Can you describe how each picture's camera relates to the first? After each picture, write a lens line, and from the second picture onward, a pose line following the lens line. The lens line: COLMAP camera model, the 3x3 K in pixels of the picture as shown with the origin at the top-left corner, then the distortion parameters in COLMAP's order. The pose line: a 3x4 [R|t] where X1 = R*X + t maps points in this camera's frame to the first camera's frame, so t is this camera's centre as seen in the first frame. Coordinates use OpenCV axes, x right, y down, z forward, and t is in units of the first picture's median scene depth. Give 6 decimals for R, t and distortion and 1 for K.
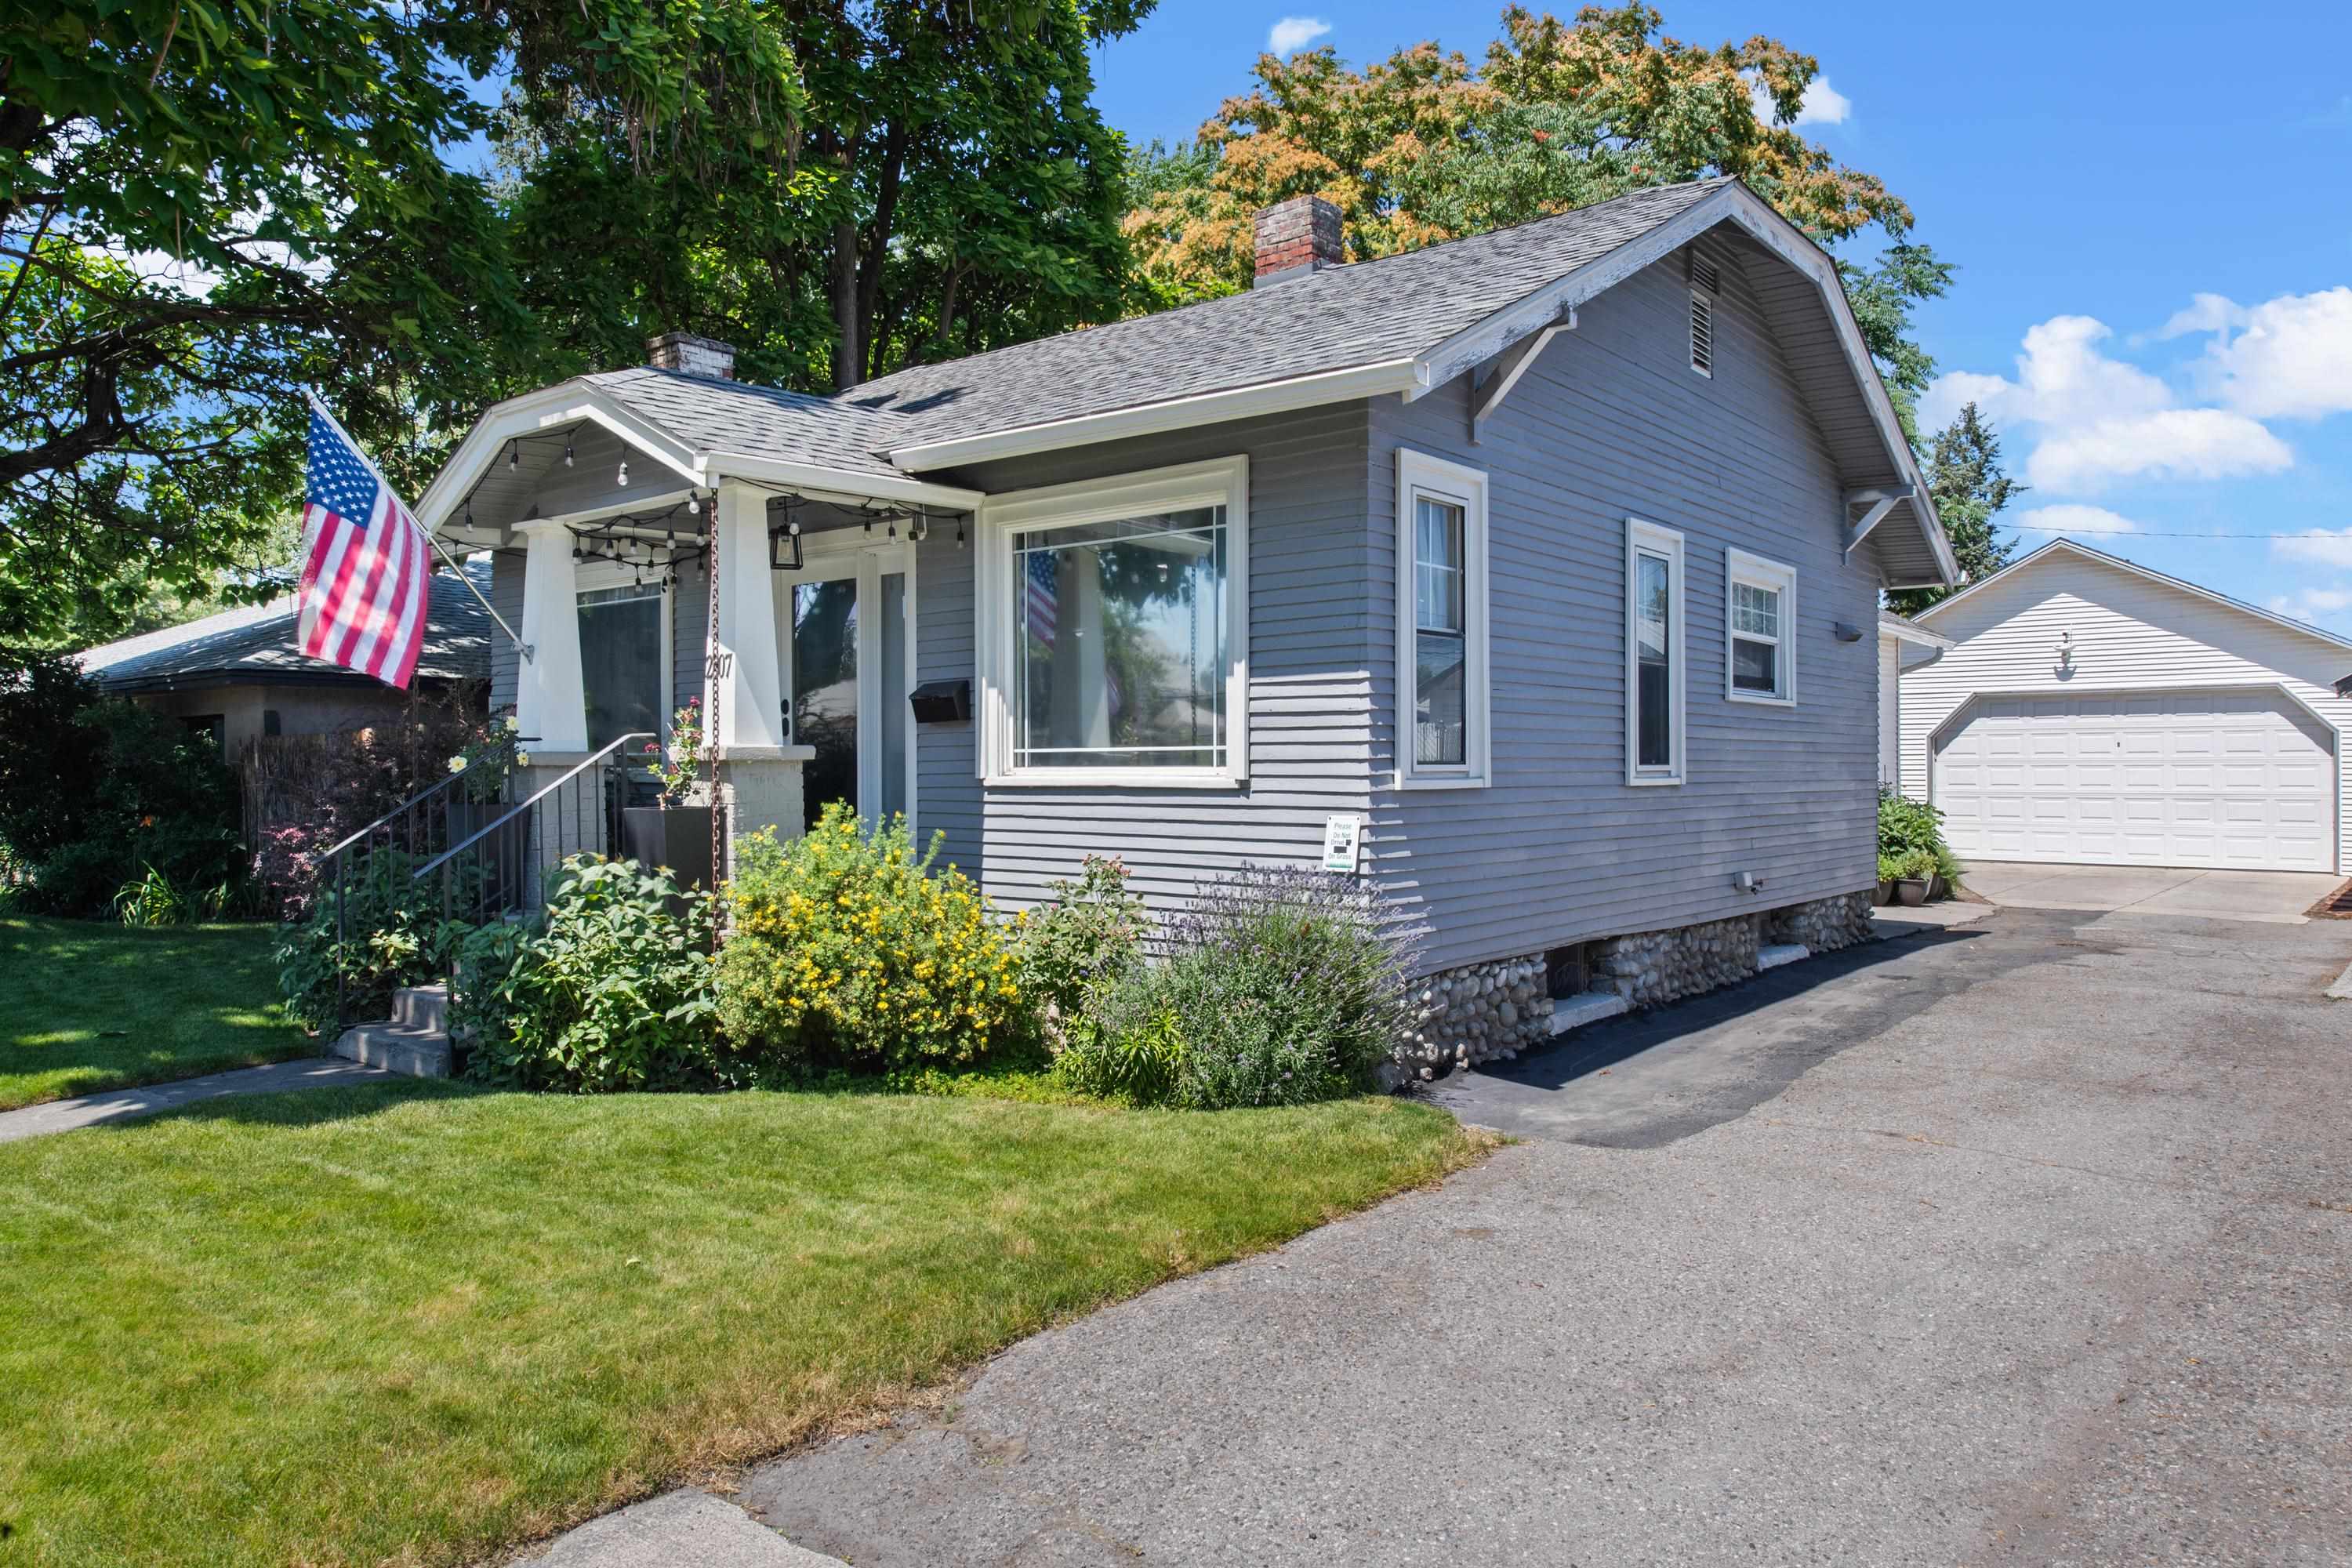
lens RADIAL K [[1588.0, 0, 1143.0], [0, 1588.0, 777.0], [0, 0, 1]] dist [0.007615, -0.000398]
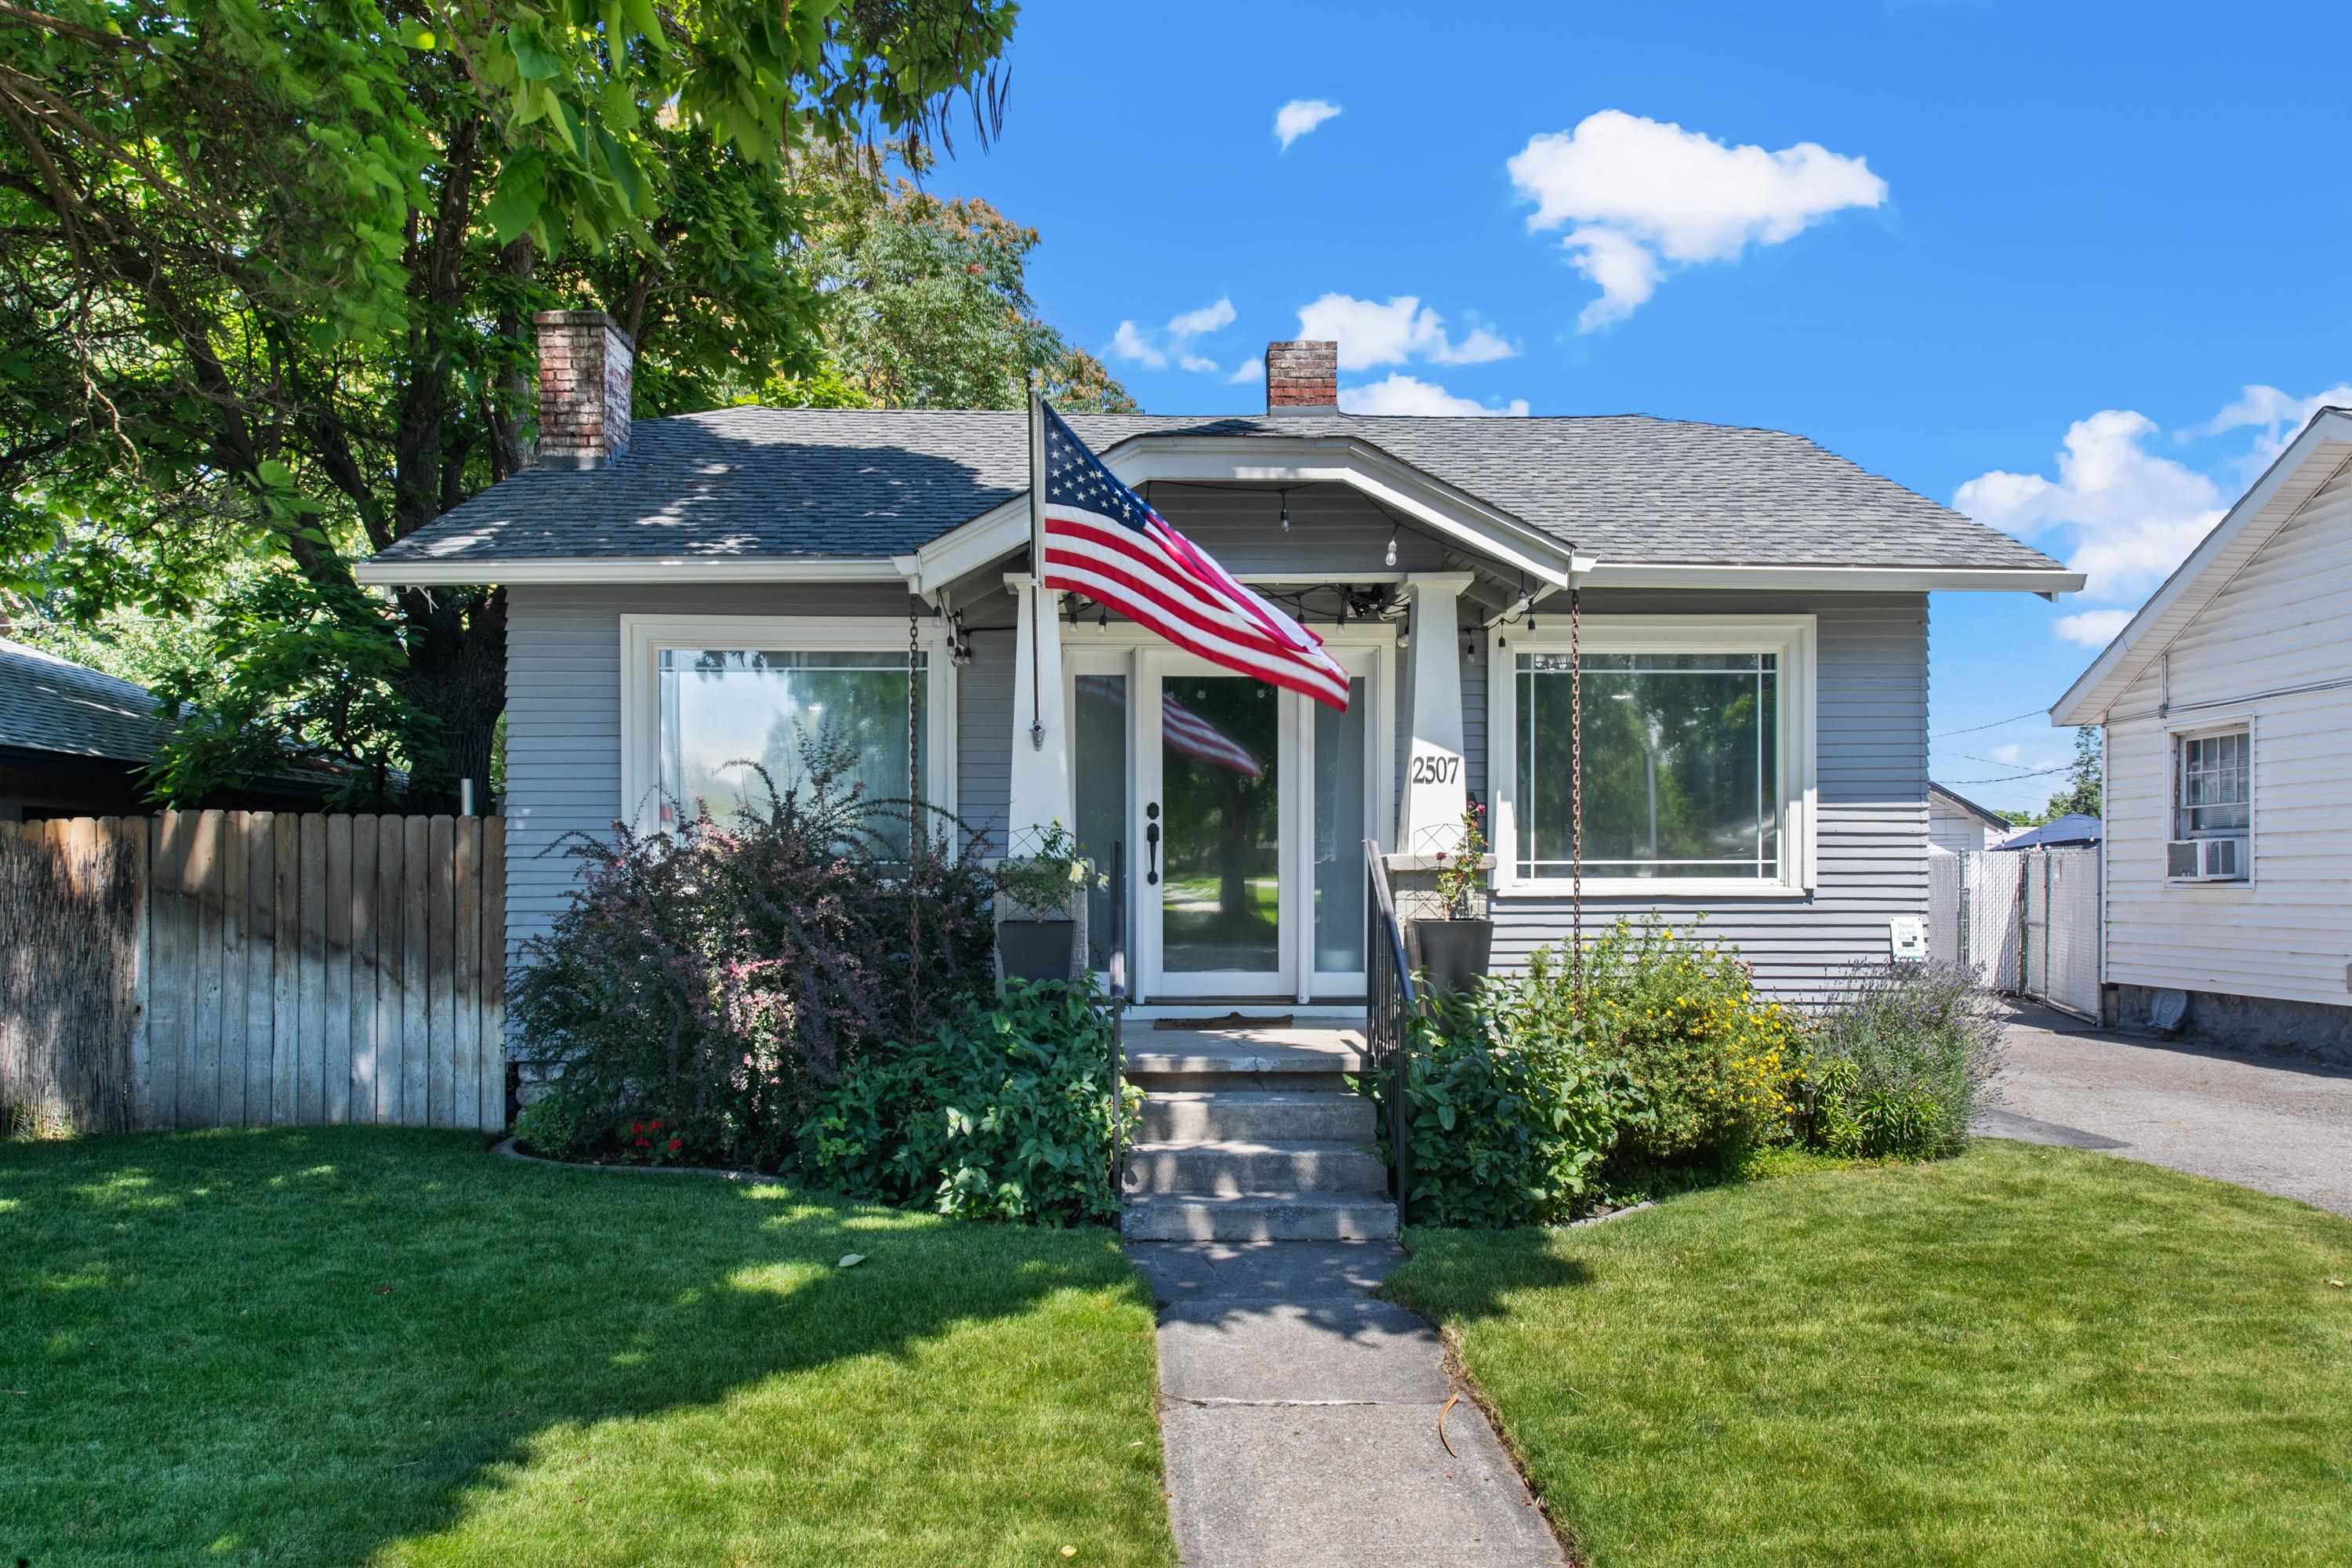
lens RADIAL K [[1617.1, 0, 1178.7], [0, 1617.1, 922.7], [0, 0, 1]] dist [-0.000170, -0.000449]
pose [[0.743120, -0.014603, 0.668999, -1.007664], [0.005045, 0.999856, 0.016220, 0.004593], [-0.669140, -0.008679, 0.743086, 0.384310]]
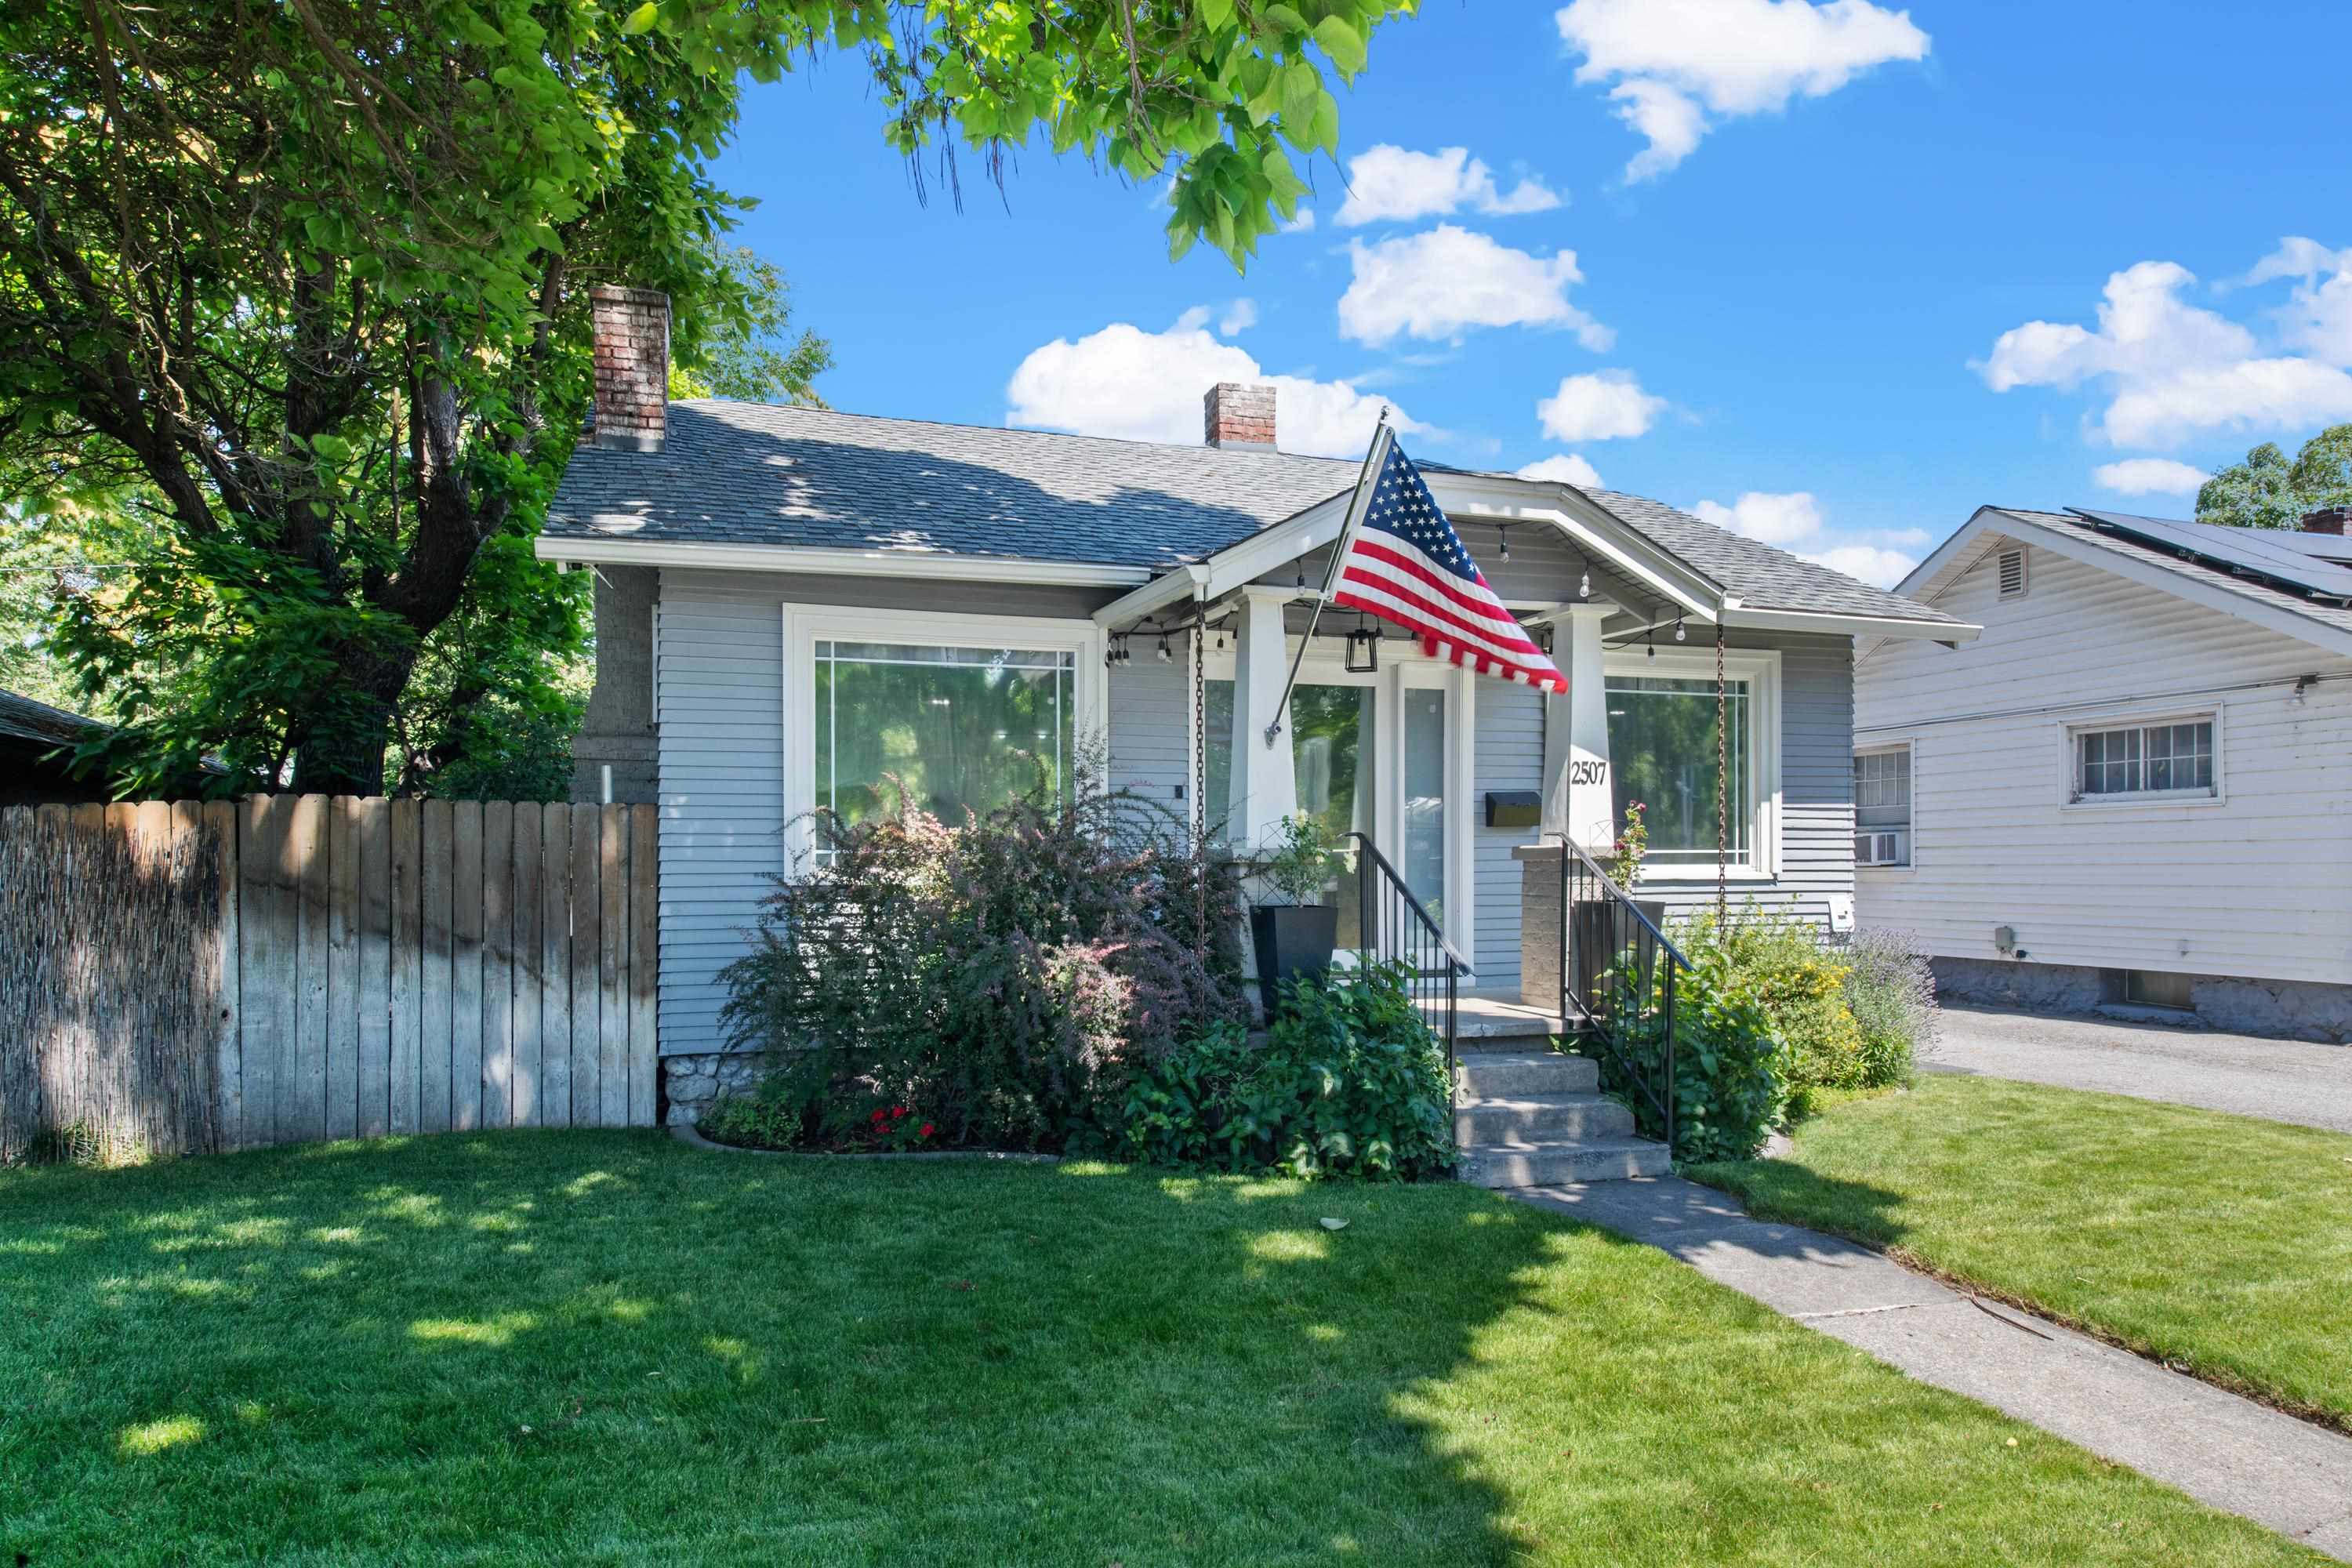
lens RADIAL K [[1469.1, 0, 1192.2], [0, 1469.1, 899.4], [0, 0, 1]] dist [0.009117, -0.022721]
pose [[0.516383, -0.018456, 0.856159, -1.262463], [0.010143, 0.999829, 0.015435, -0.000536], [-0.856298, 0.000714, 0.516482, 0.700339]]
